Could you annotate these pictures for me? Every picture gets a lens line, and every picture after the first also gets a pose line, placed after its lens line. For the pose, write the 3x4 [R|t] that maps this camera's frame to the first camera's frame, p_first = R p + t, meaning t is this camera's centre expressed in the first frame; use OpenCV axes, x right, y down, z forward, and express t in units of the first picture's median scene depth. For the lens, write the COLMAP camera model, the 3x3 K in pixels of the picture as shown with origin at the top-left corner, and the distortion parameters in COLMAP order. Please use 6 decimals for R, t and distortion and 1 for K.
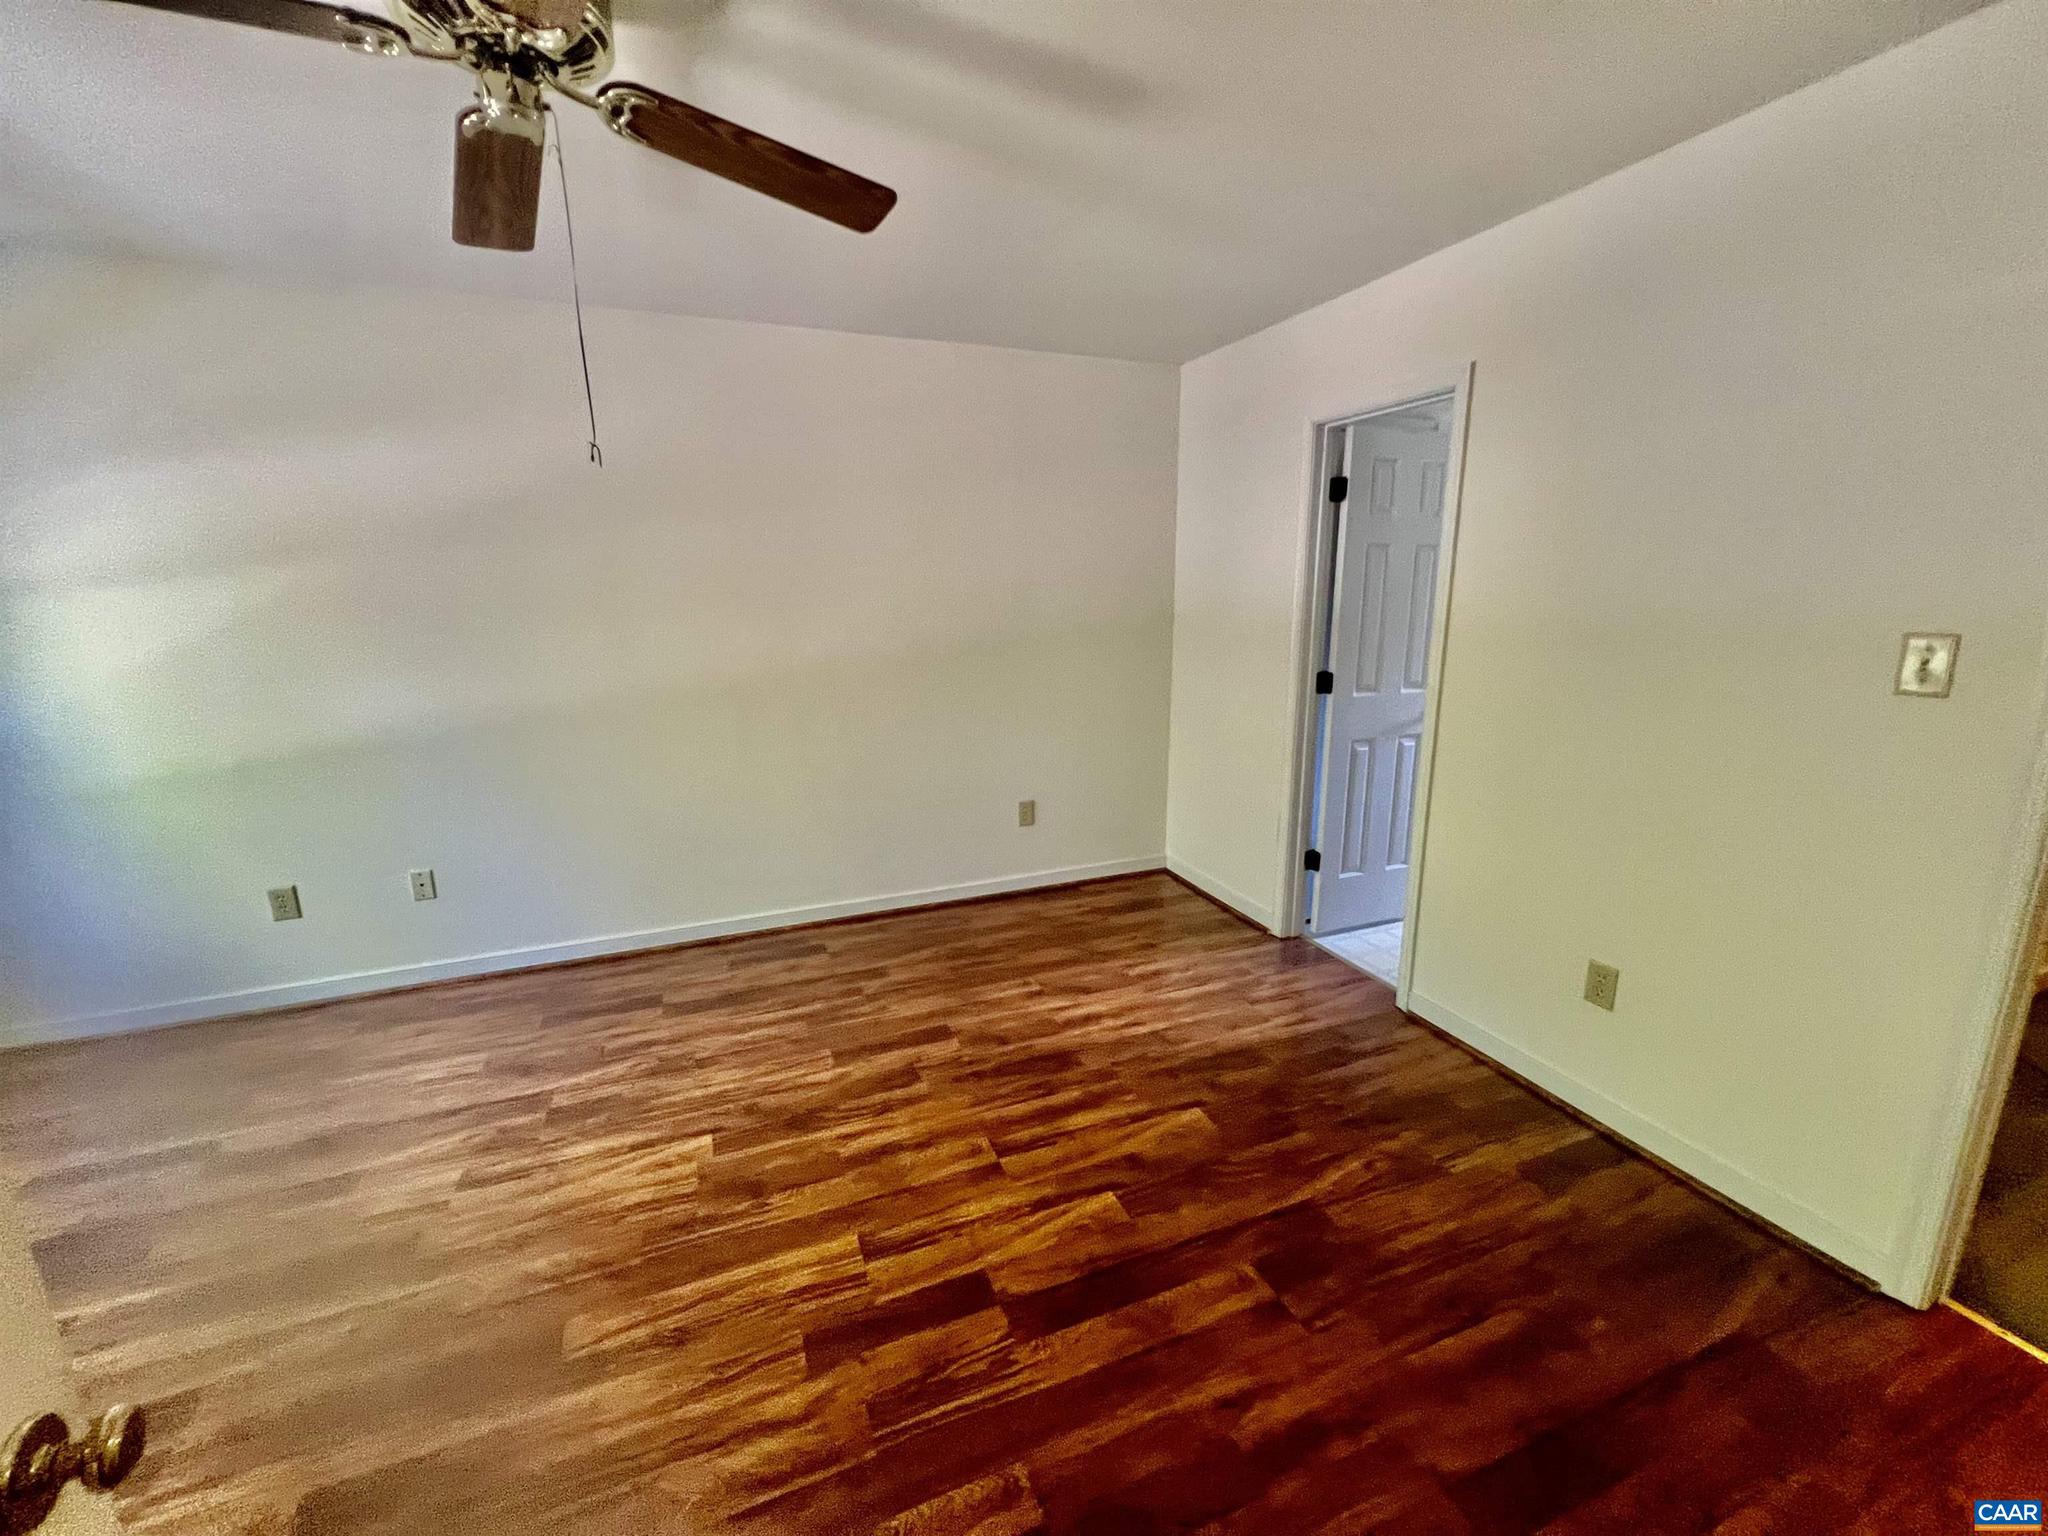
lens RADIAL K [[814.8, 0, 1024.0], [0, 814.8, 768.0], [0, 0, 1]] dist [0.000219, 0.000072]
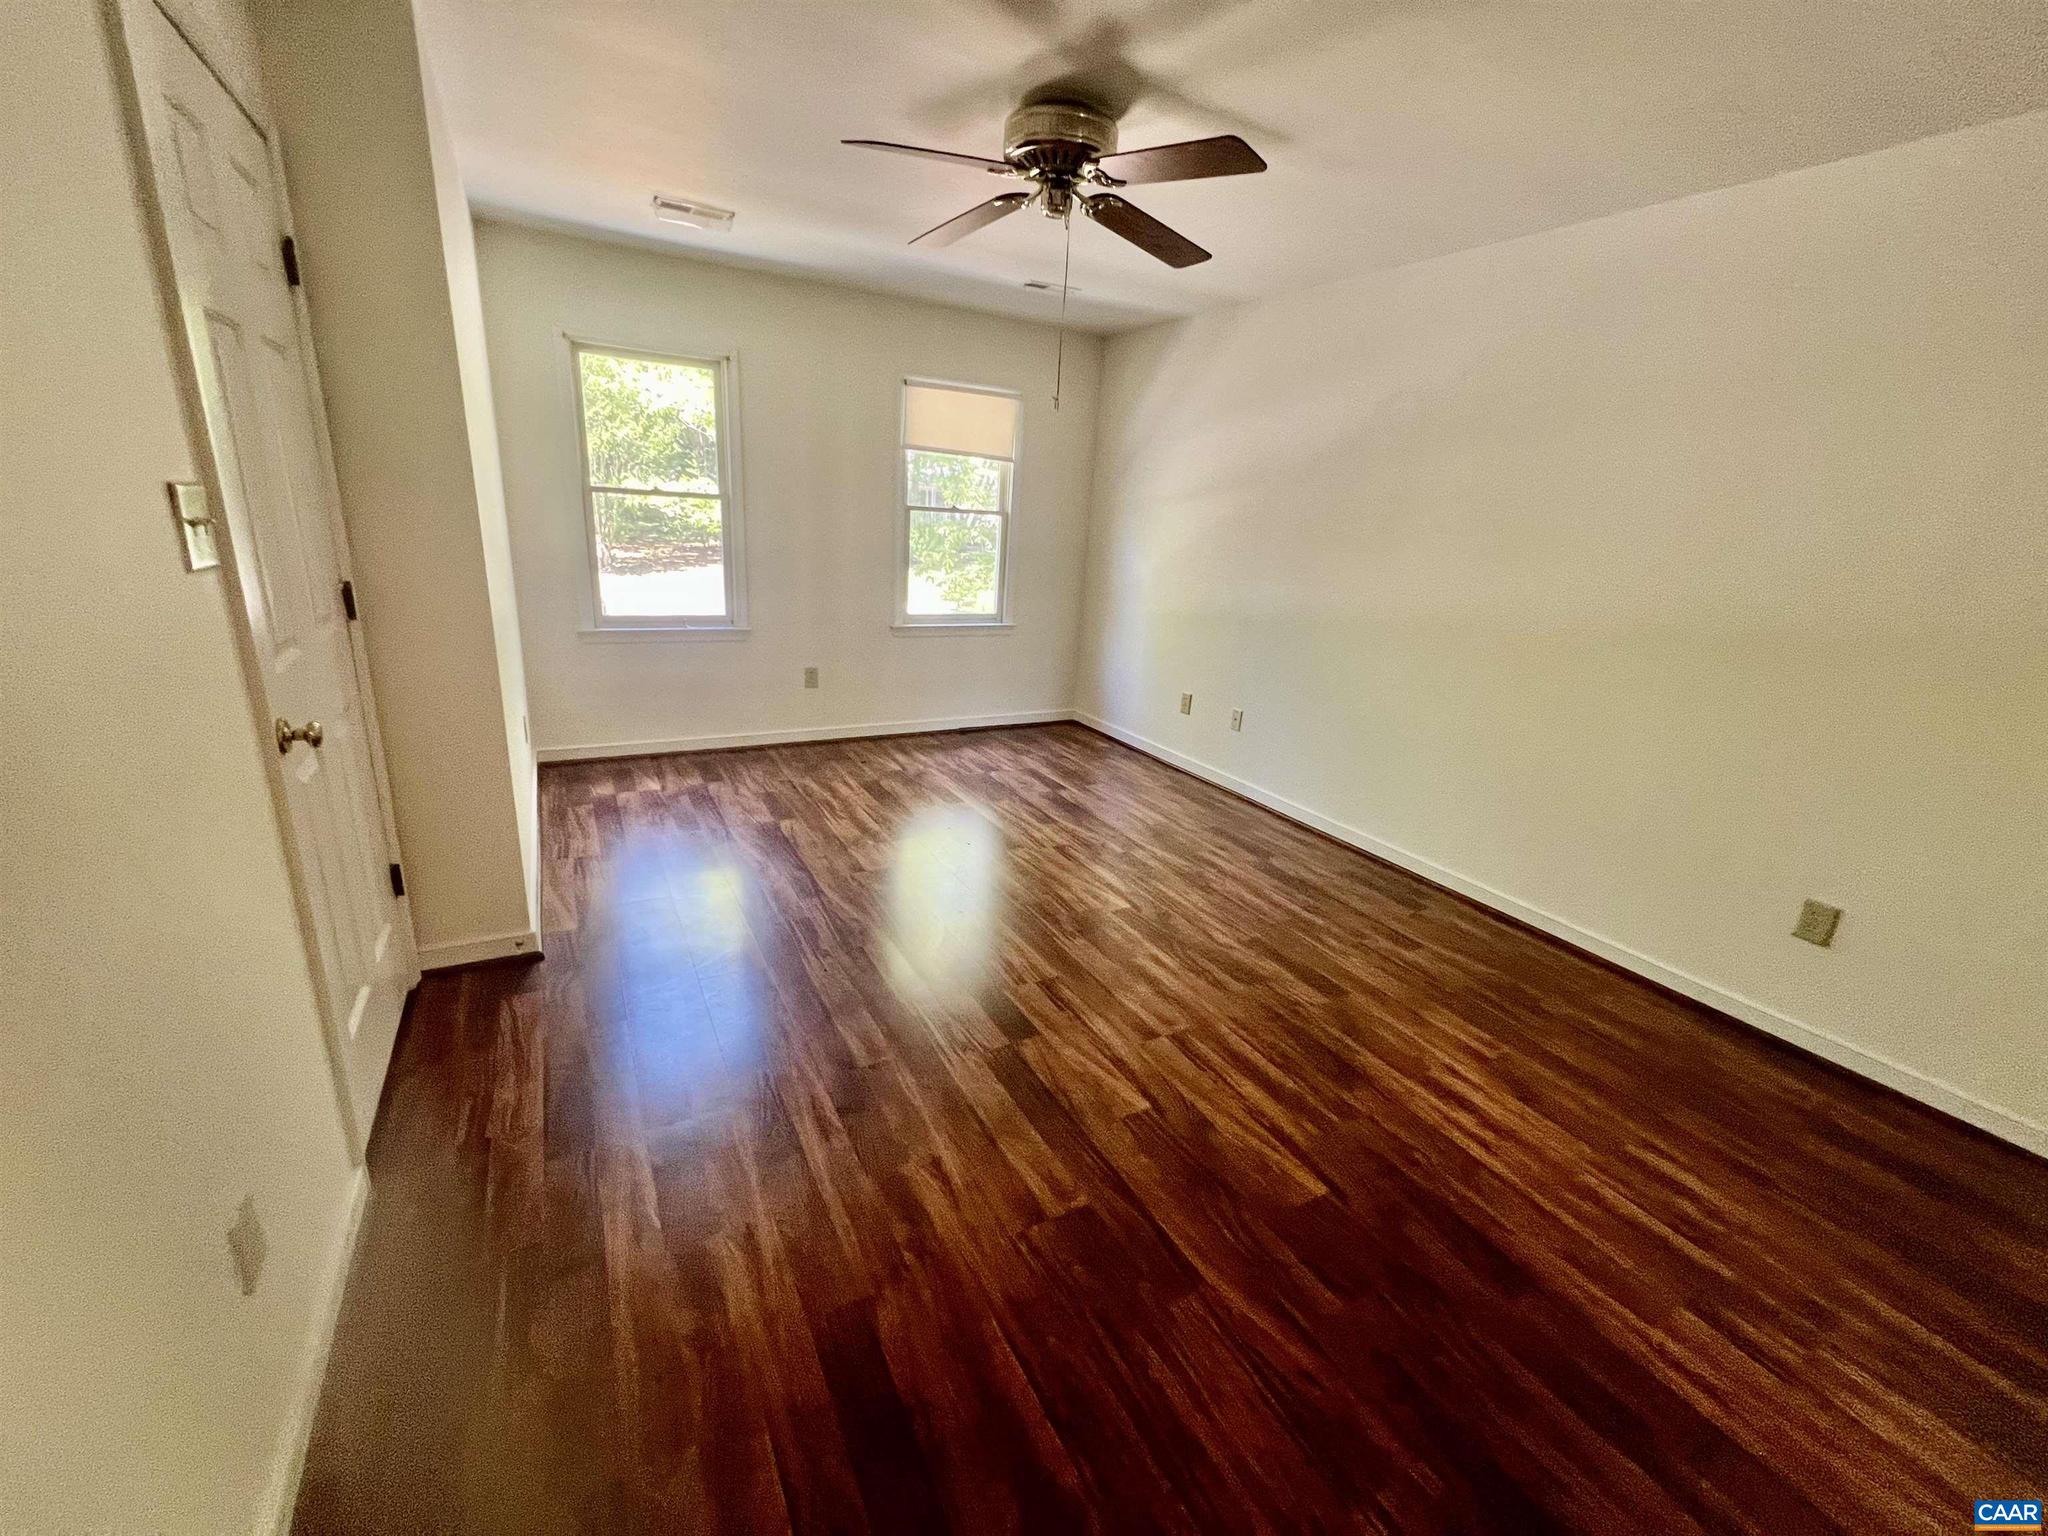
lens RADIAL K [[829.4, 0, 1024.0], [0, 829.4, 768.0], [0, 0, 1]] dist [-0.000417, 0.000314]
pose [[0.125164, 0.313912, -0.941166, 0.710633], [-0.282130, 0.920724, 0.269574, -0.075892], [0.951177, 0.231790, 0.203805, 0.419599]]
